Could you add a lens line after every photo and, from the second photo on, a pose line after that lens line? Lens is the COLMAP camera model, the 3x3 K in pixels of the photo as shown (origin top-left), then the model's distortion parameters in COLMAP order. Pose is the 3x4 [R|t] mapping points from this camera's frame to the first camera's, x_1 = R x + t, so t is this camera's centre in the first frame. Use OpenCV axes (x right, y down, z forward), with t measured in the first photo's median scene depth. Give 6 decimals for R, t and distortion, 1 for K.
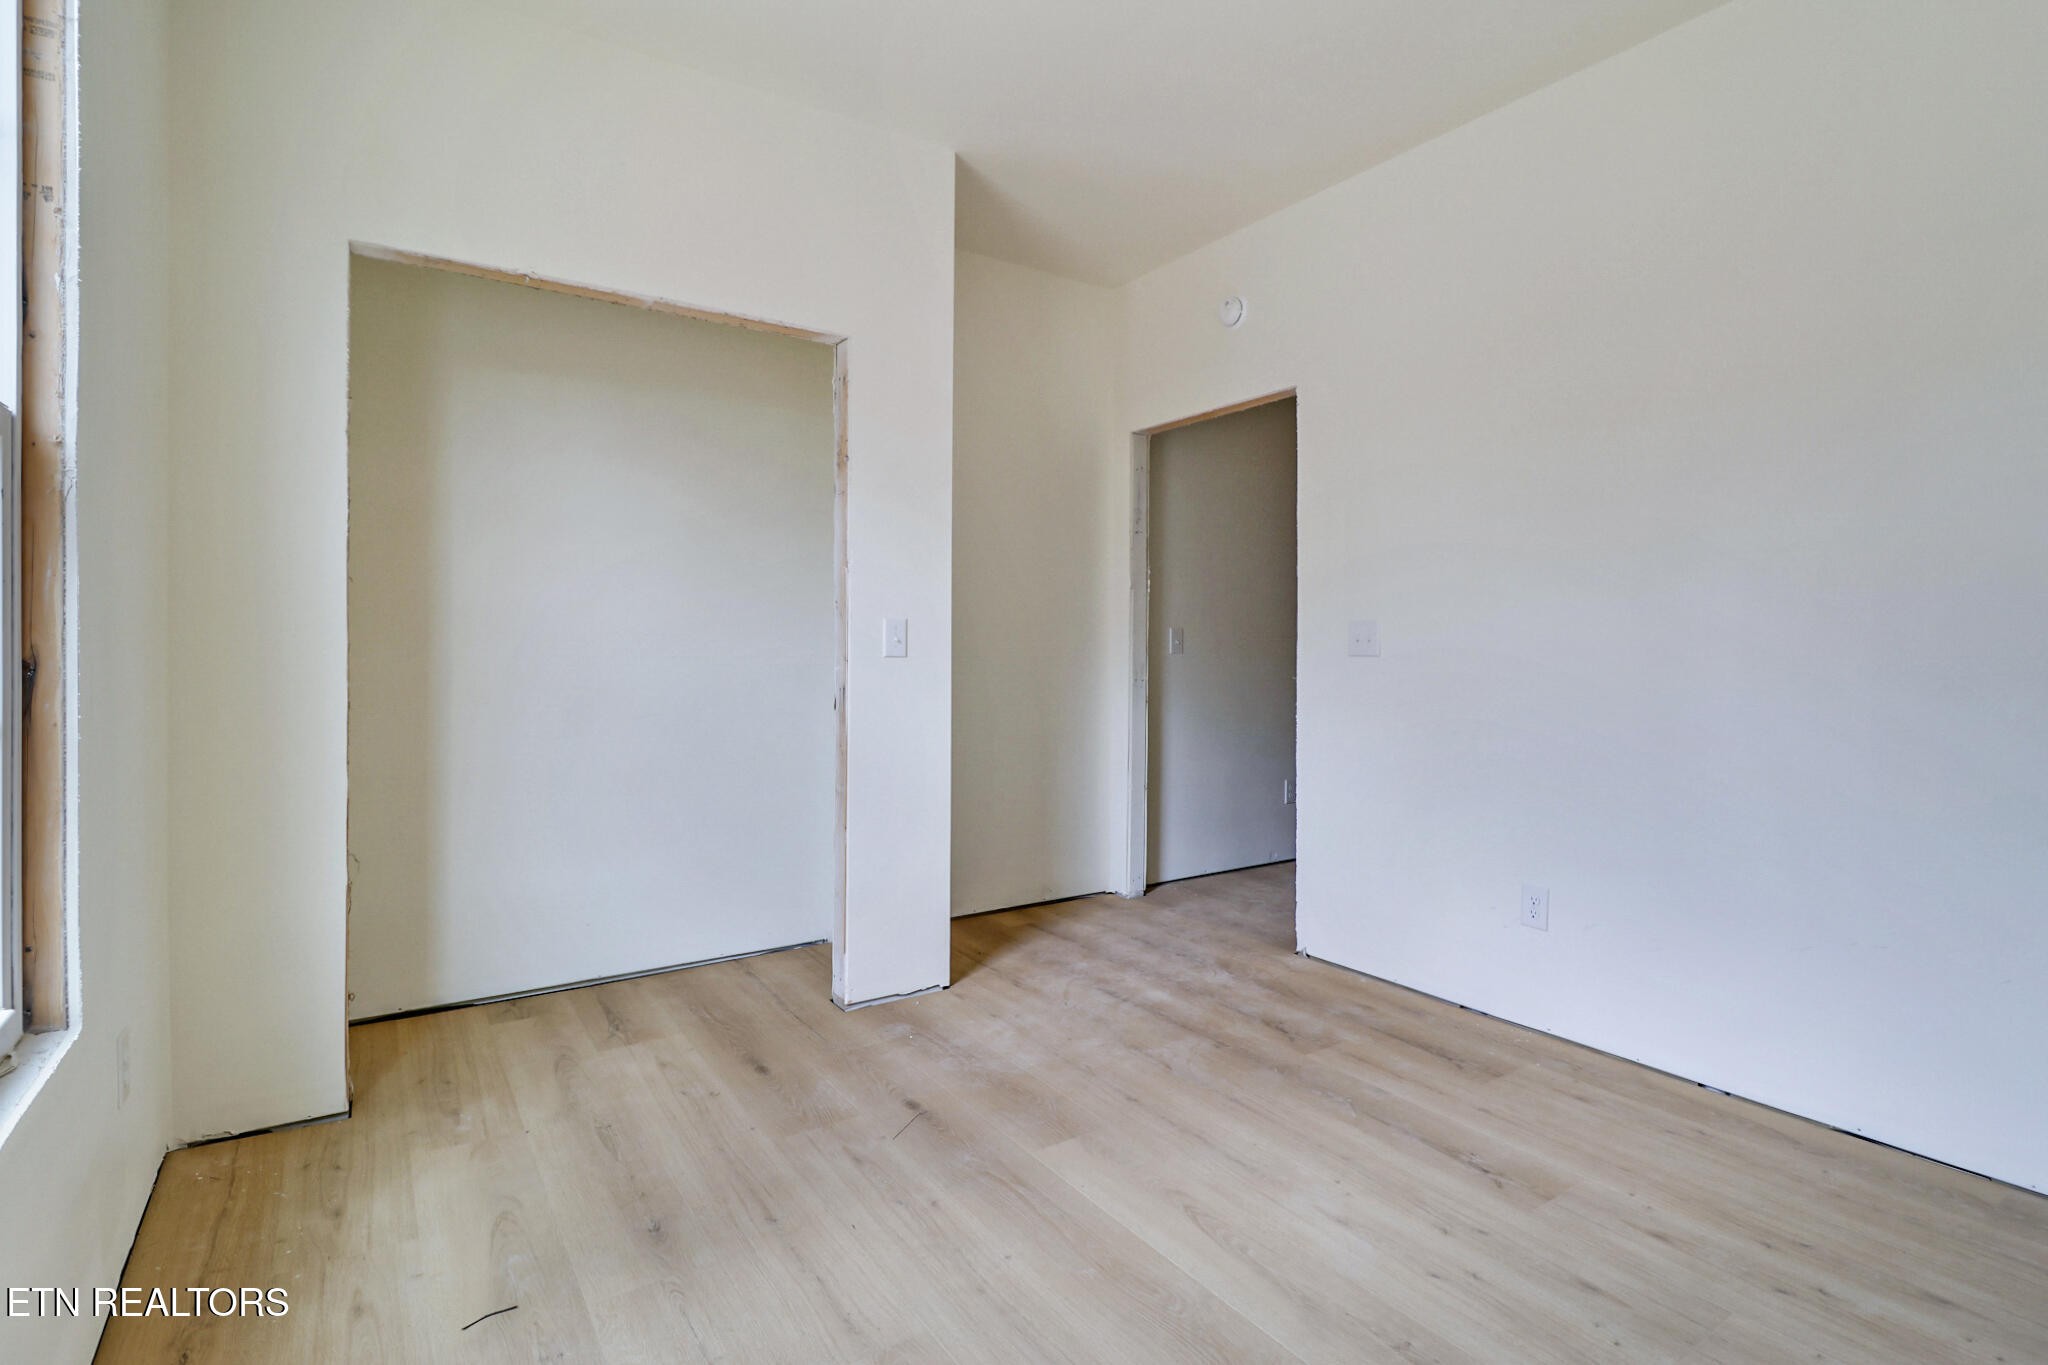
lens RADIAL K [[1000.8, 0, 1033.4], [0, 1000.8, 649.6], [0, 0, 1]] dist [0.000393, -0.000997]
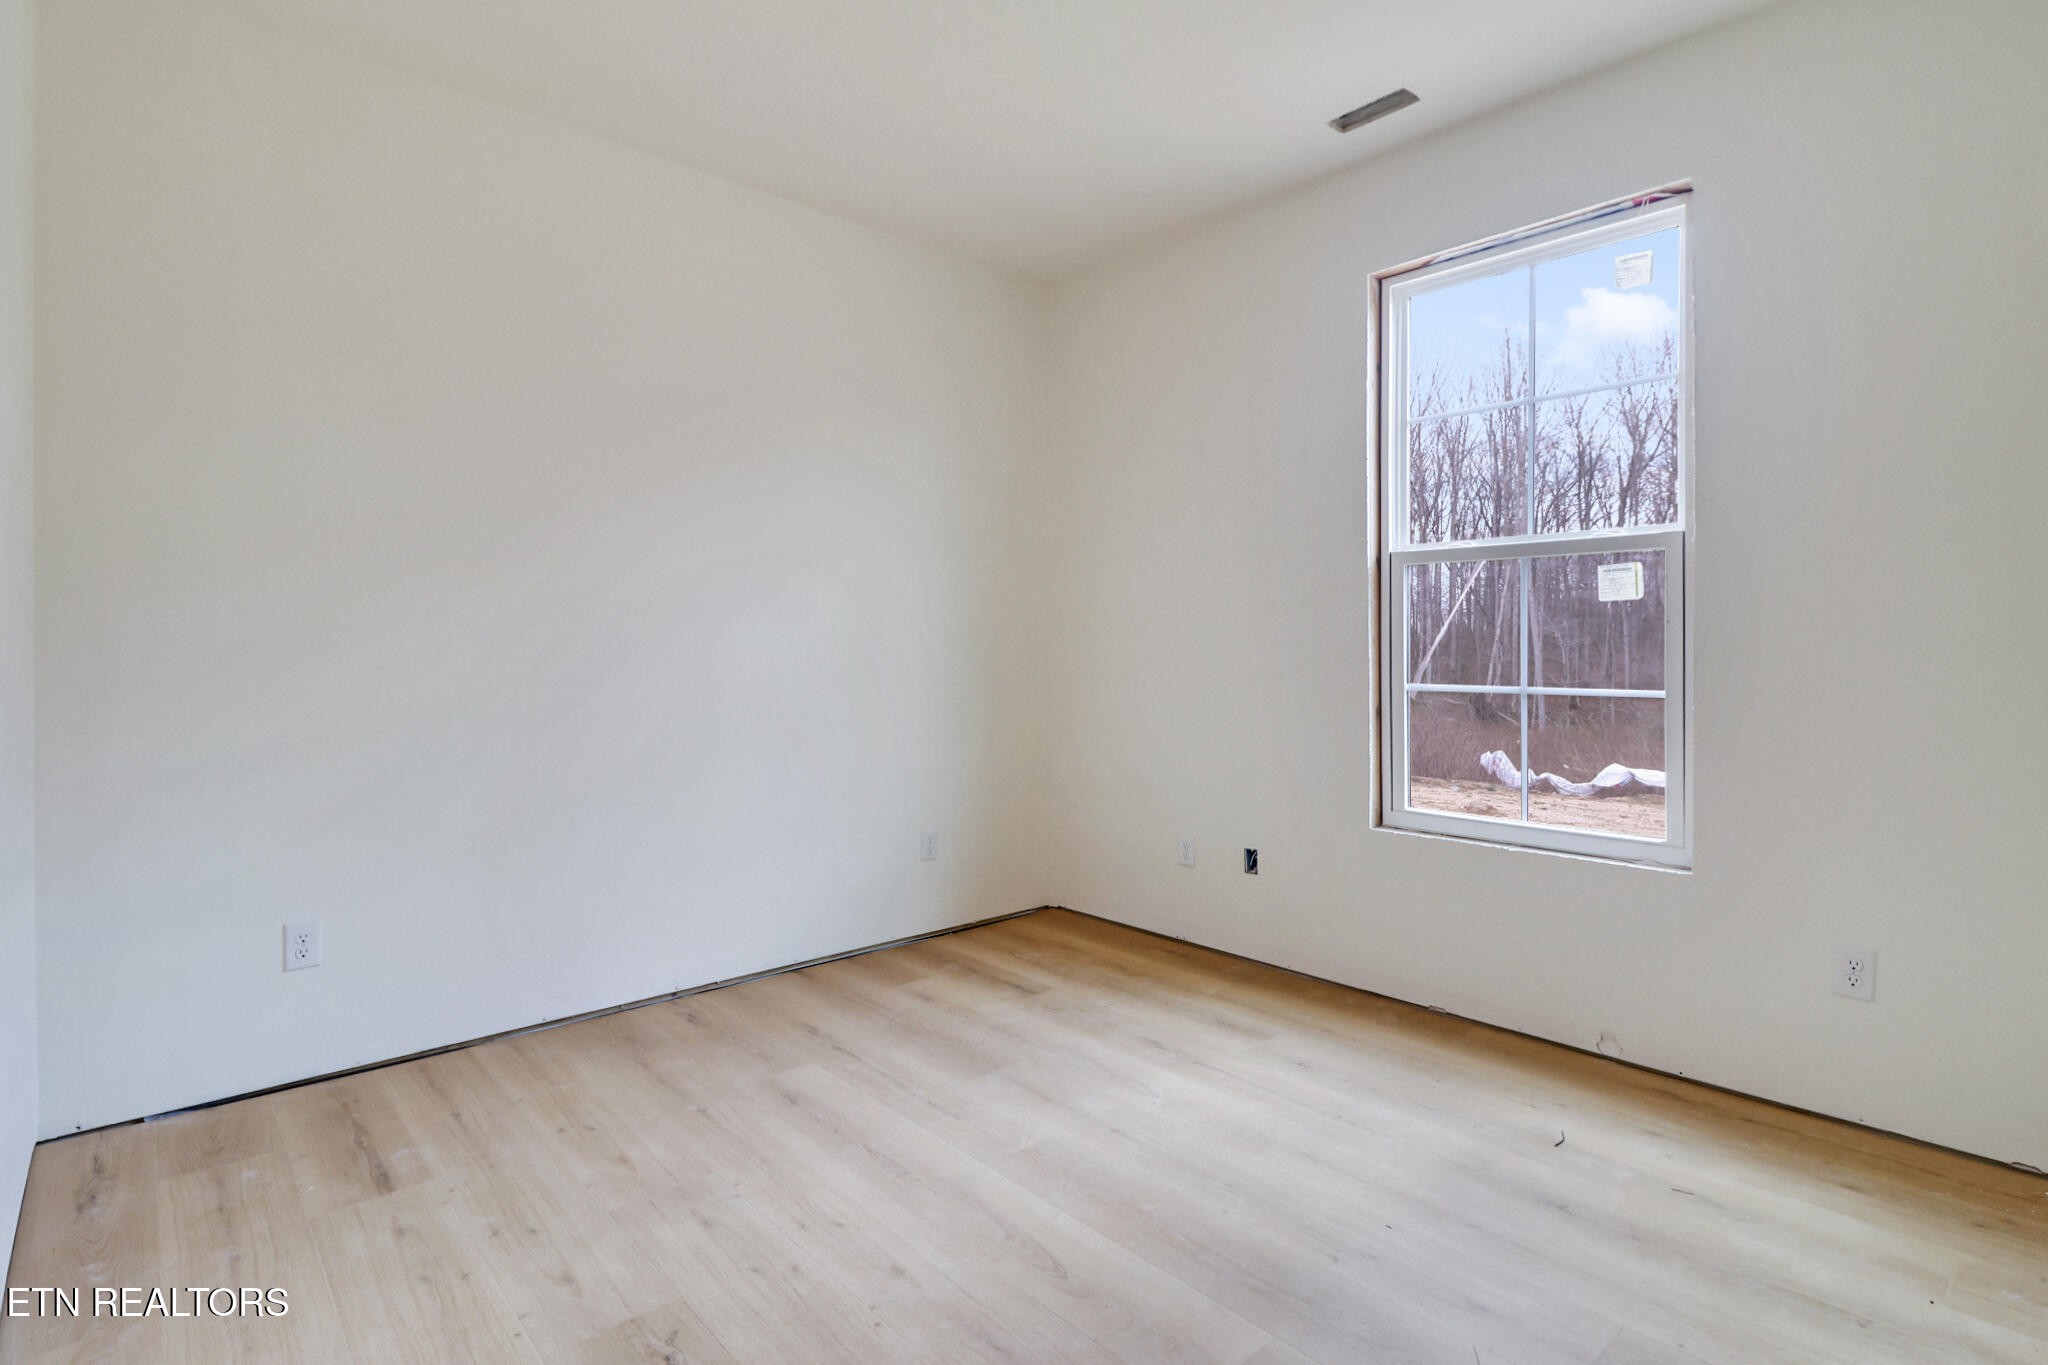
lens RADIAL K [[1000.8, 0, 1033.4], [0, 1000.8, 649.6], [0, 0, 1]] dist [0.000393, -0.000997]
pose [[-0.991494, -0.003193, -0.130116, 0.314489], [-0.005546, 0.999828, 0.017721, -0.023724], [0.130037, 0.018292, -0.991340, 1.973384]]
